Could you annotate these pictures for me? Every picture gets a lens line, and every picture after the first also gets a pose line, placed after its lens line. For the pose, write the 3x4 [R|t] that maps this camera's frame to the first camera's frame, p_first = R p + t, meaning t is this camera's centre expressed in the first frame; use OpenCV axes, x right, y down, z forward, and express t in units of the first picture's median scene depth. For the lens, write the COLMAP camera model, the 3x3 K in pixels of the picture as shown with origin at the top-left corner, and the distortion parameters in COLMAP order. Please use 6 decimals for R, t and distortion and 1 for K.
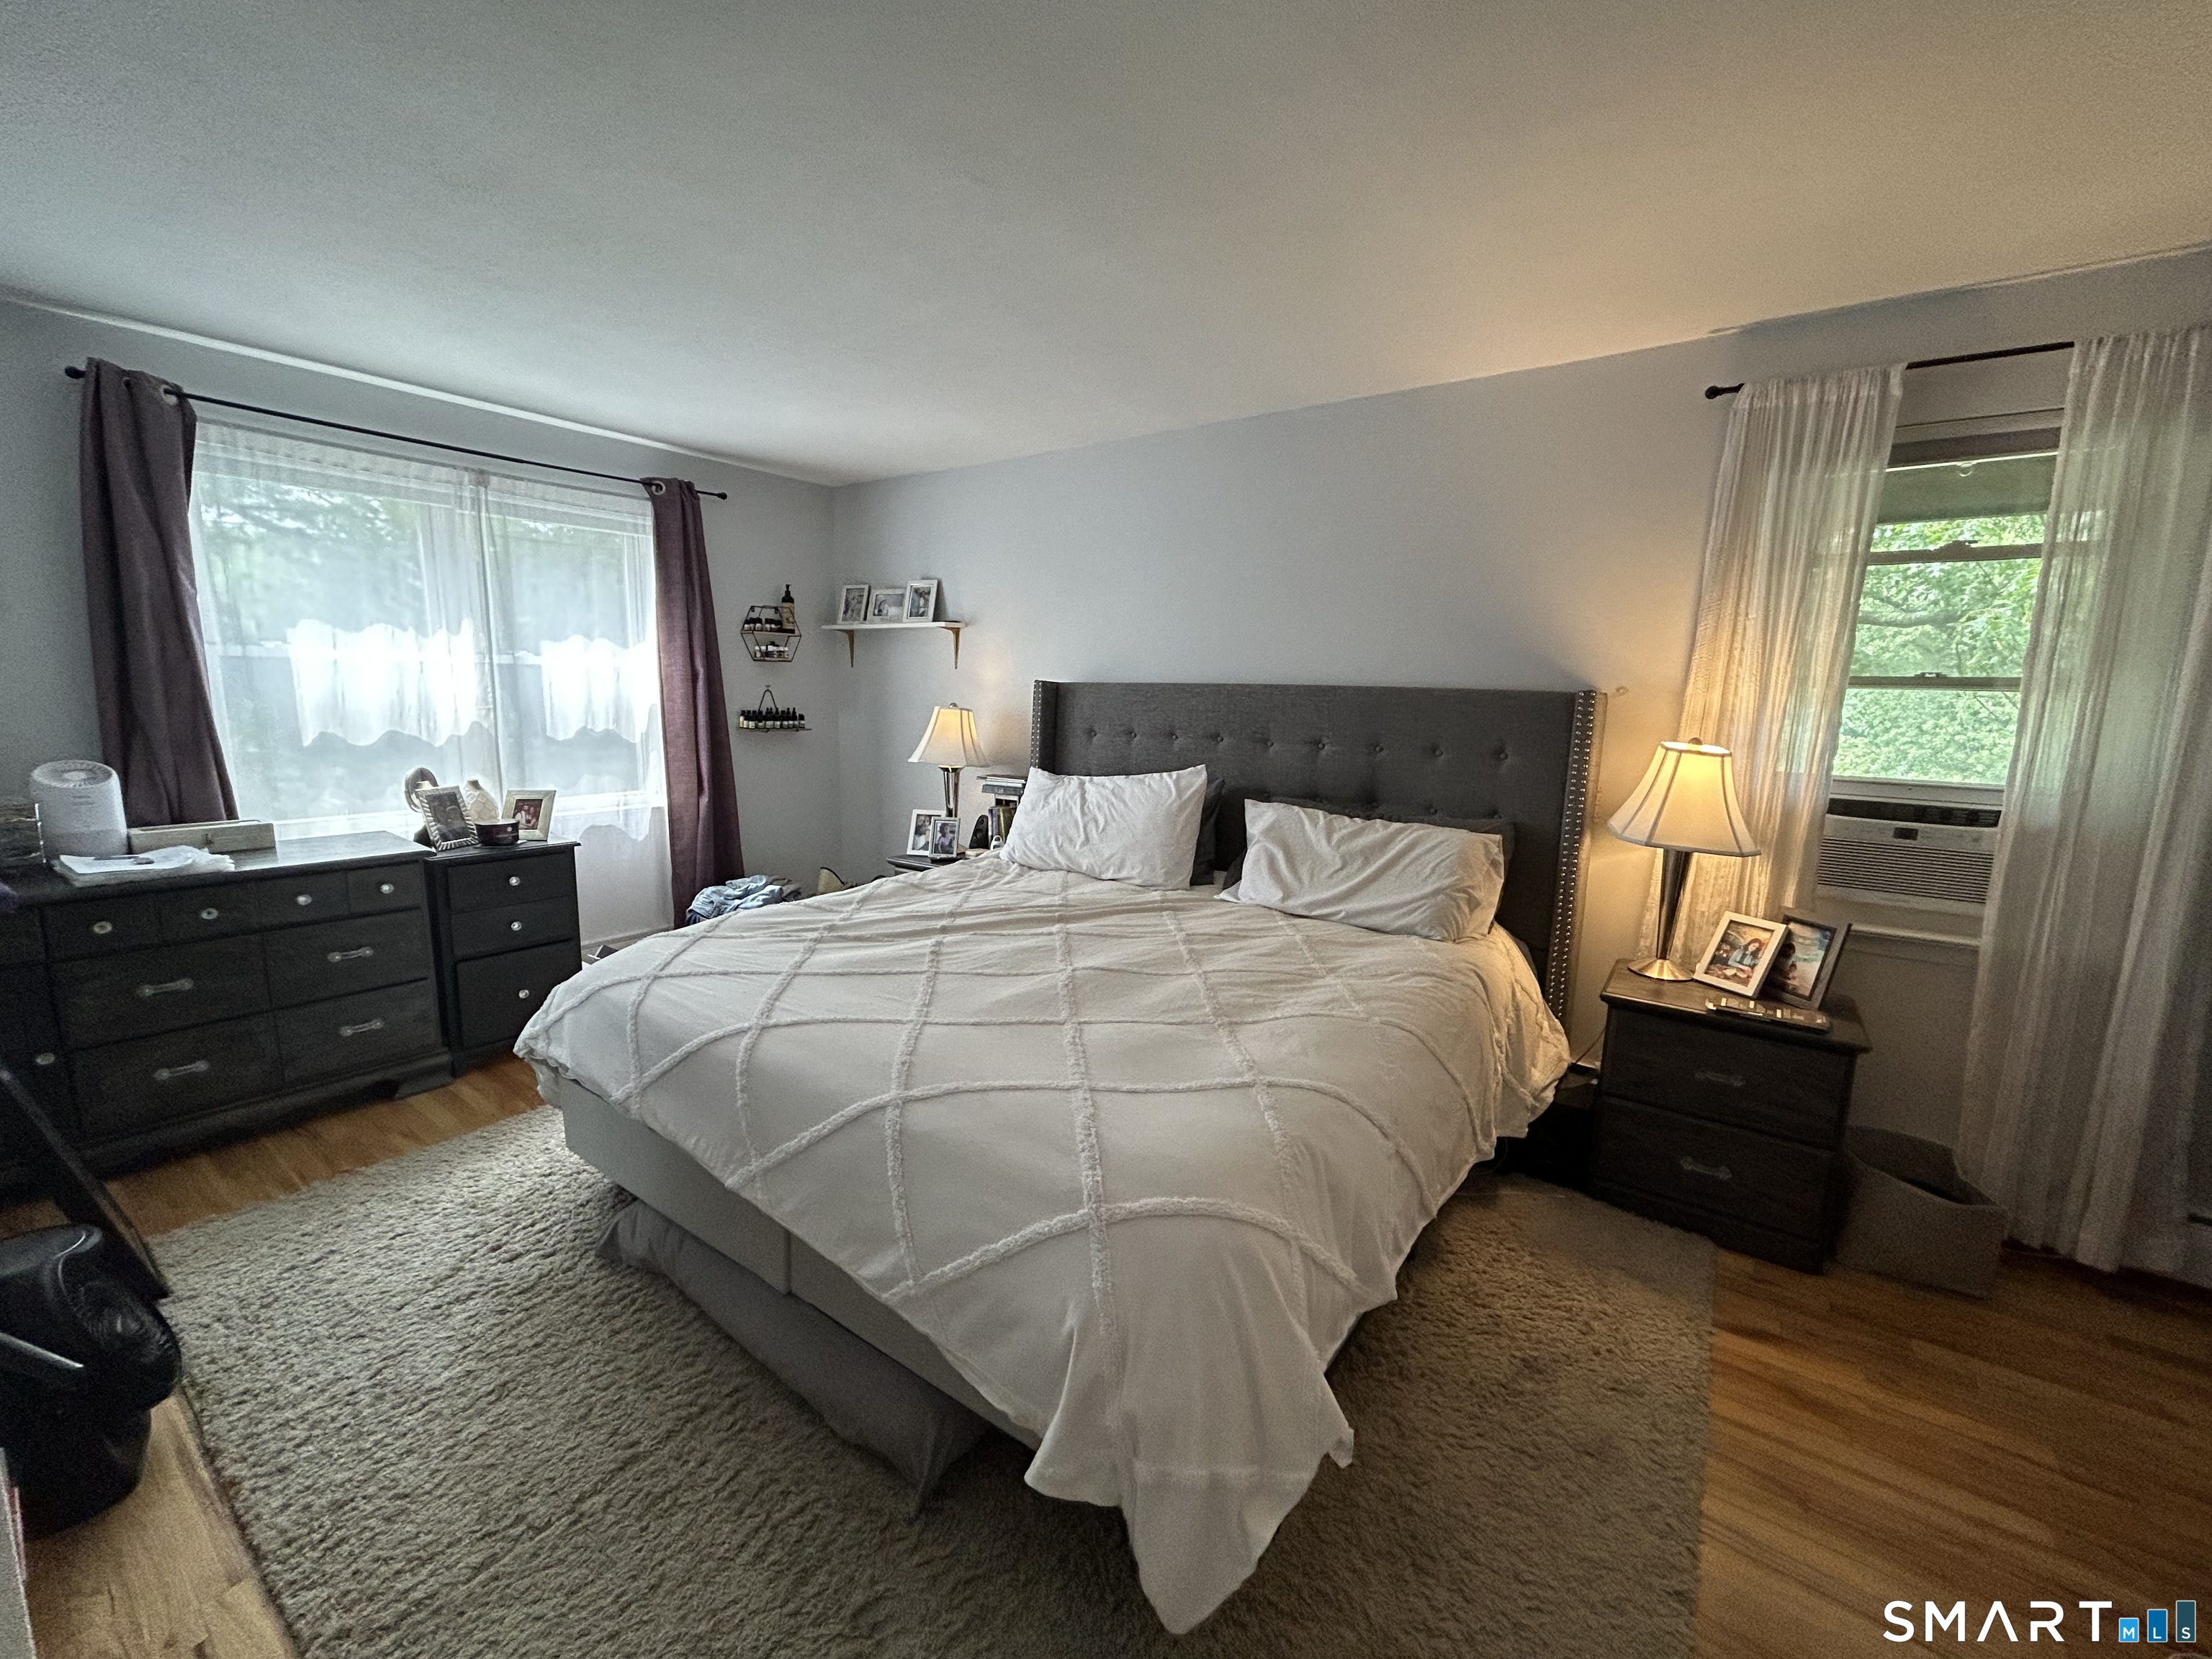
lens RADIAL K [[890.7, 0, 1106.0], [0, 890.7, 829.5], [0, 0, 1]] dist [0.003716, -0.001459]
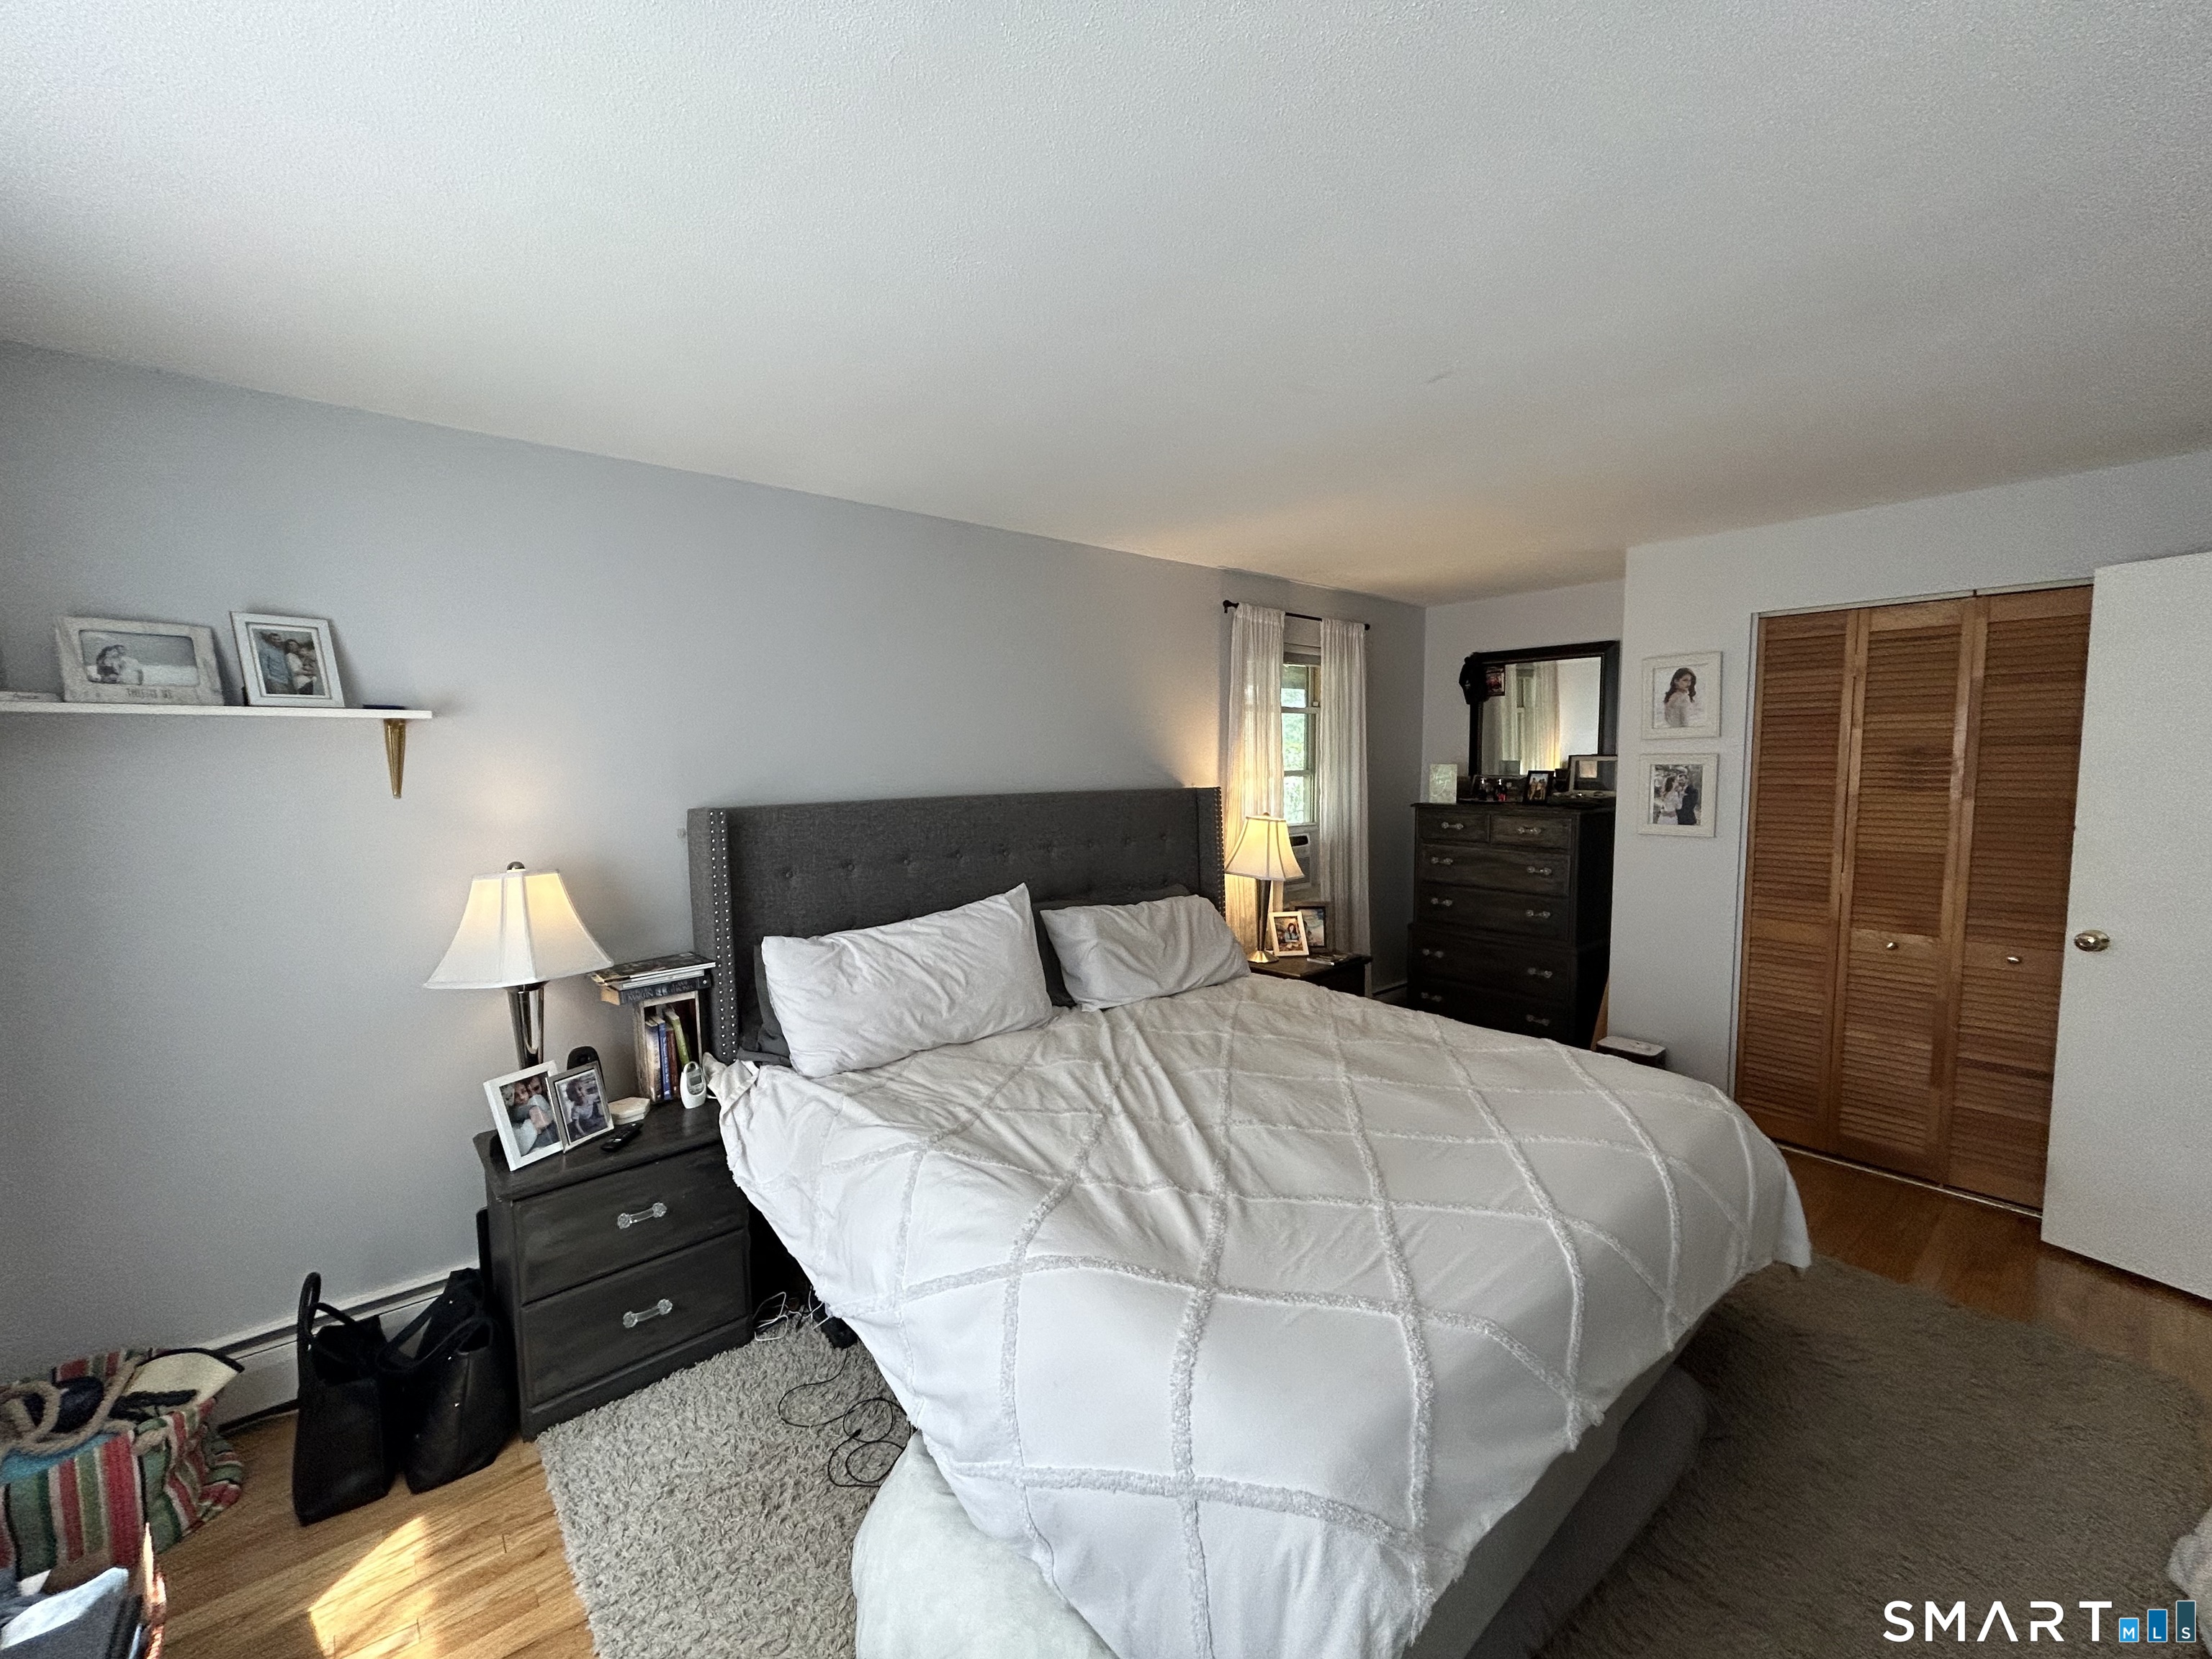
lens RADIAL K [[890.7, 0, 1106.0], [0, 890.7, 829.5], [0, 0, 1]] dist [0.003716, -0.001459]
pose [[0.253451, -0.101910, 0.961965, -0.948883], [0.170168, 0.983625, 0.059370, -0.210351], [-0.952263, 0.148648, 0.266643, 0.812703]]
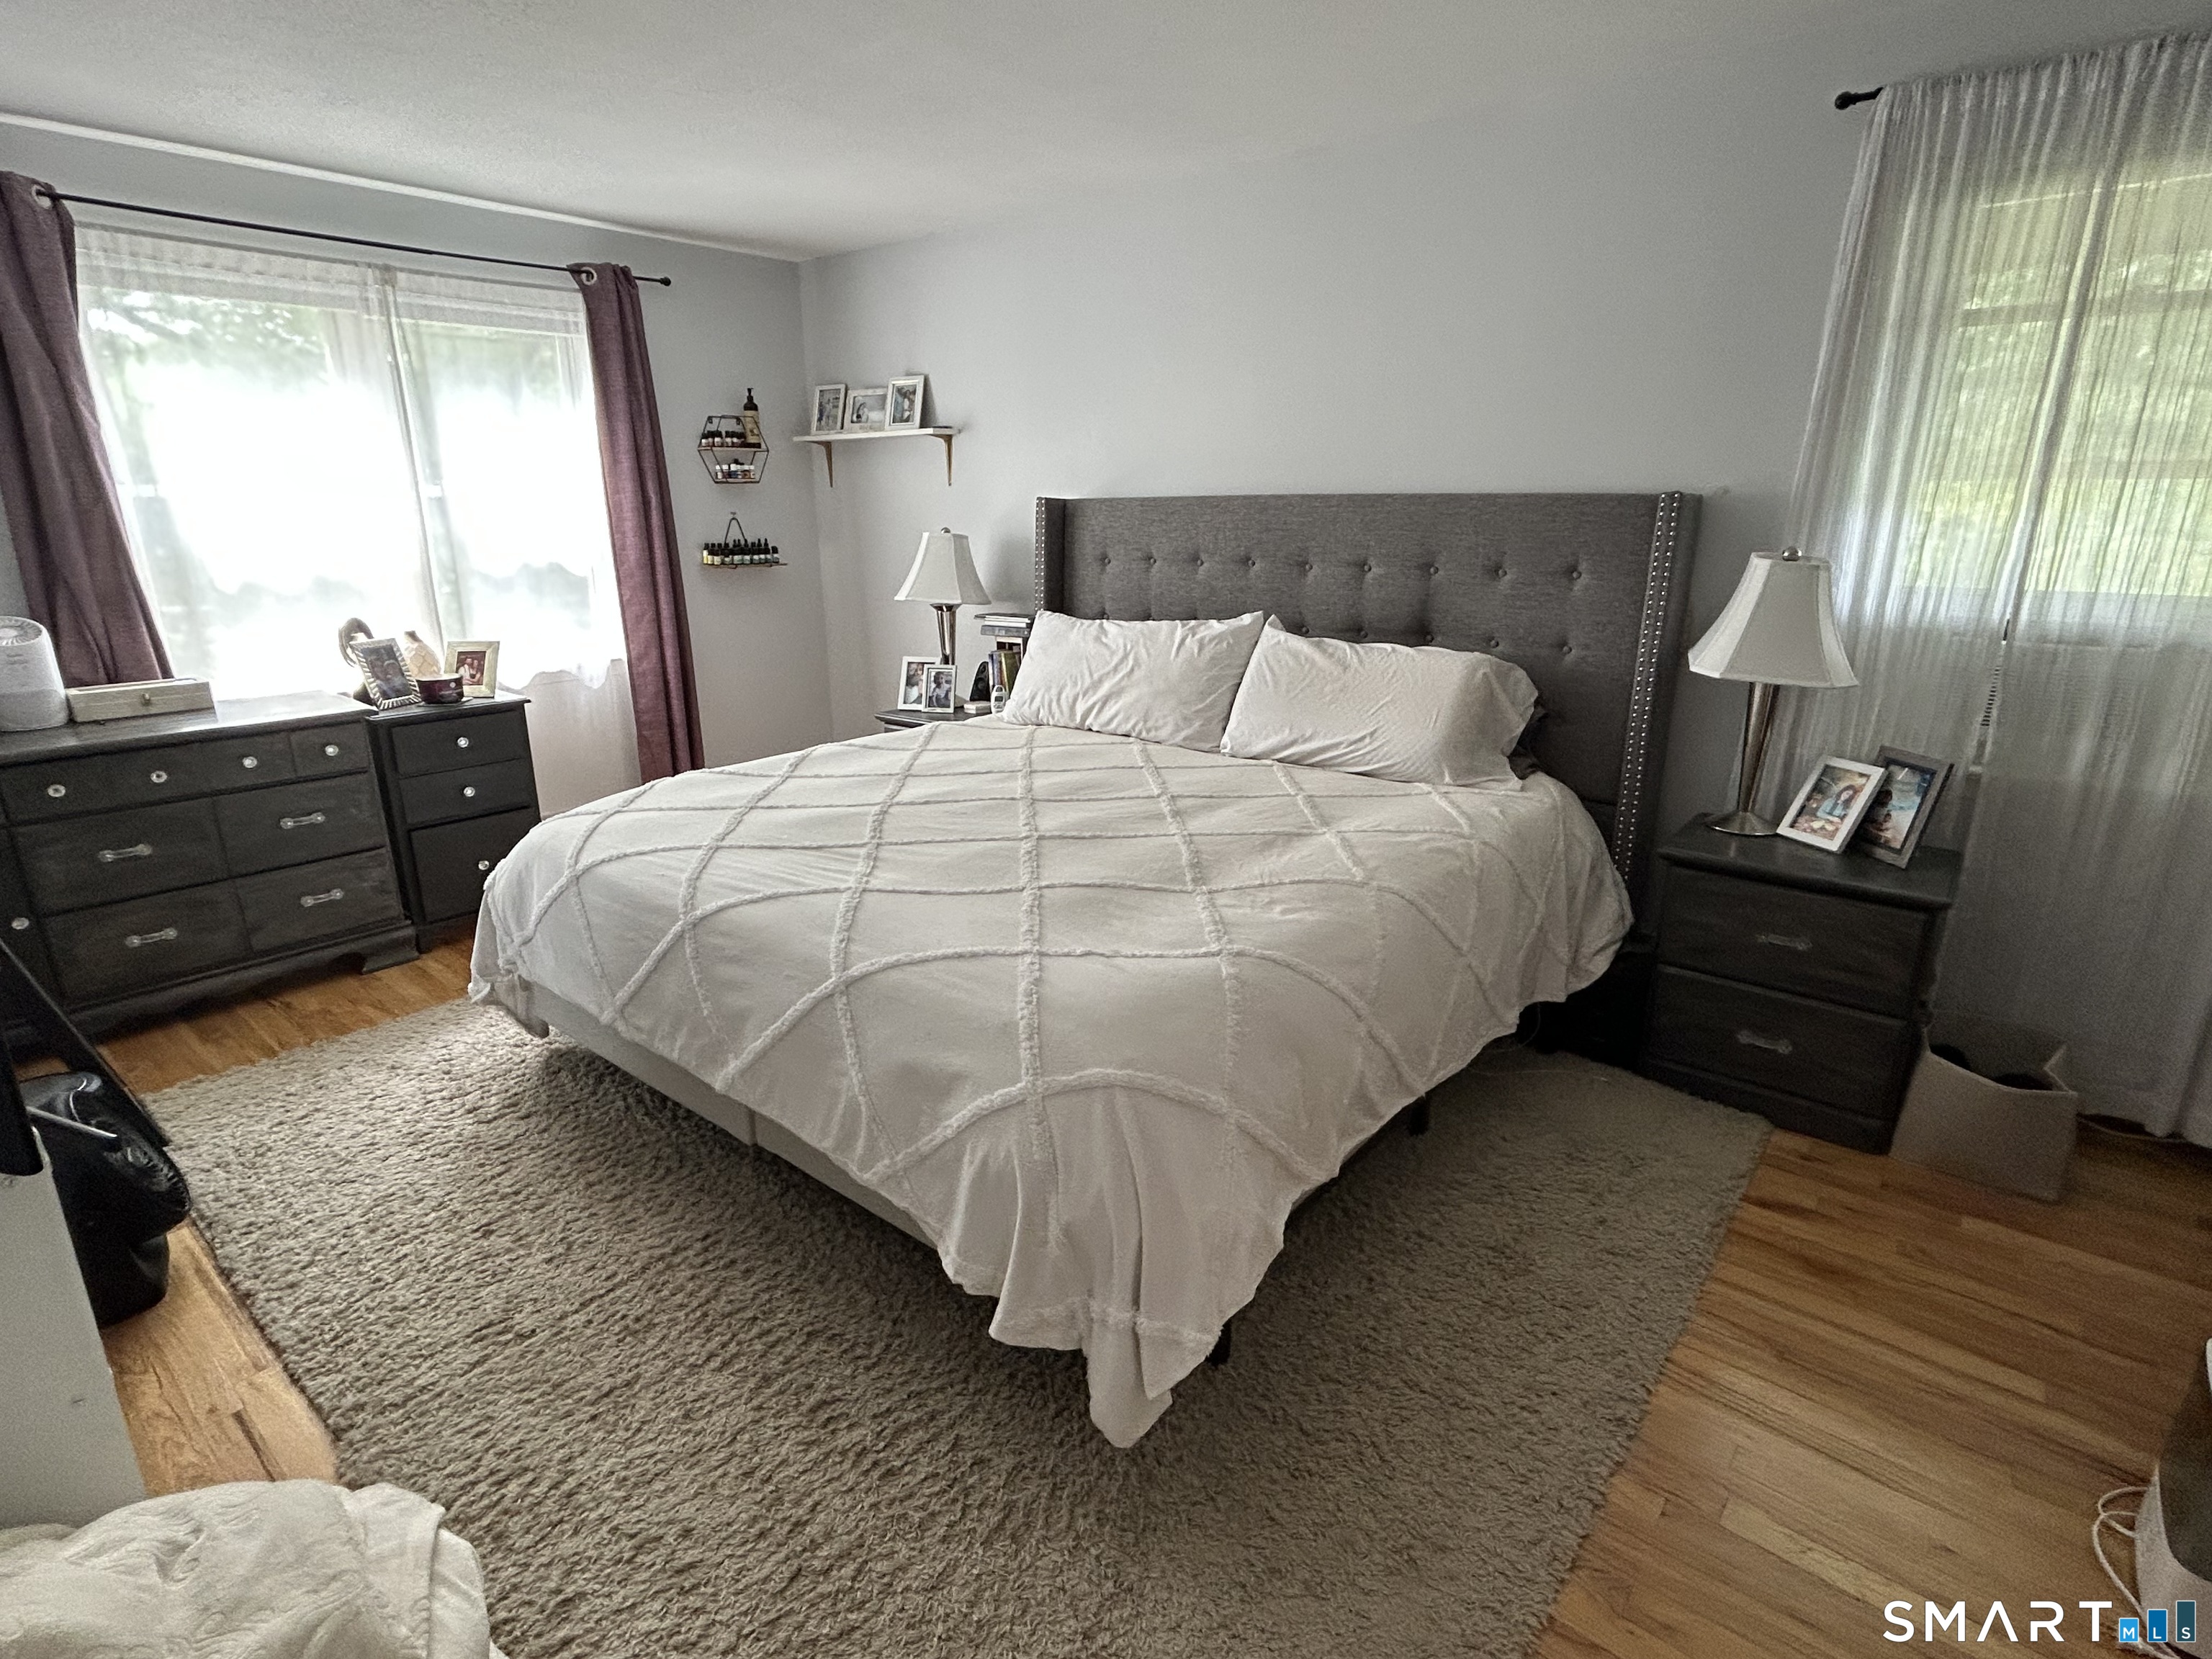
lens RADIAL K [[1111.4, 0, 1103.8], [0, 1111.4, 824.5], [0, 0, 1]] dist [-0.000966, 0.001490]
pose [[0.997174, -0.008095, -0.074693, 0.085856], [0.017311, 0.992185, 0.123570, 0.014381], [0.073109, -0.124514, 0.989521, -0.100695]]
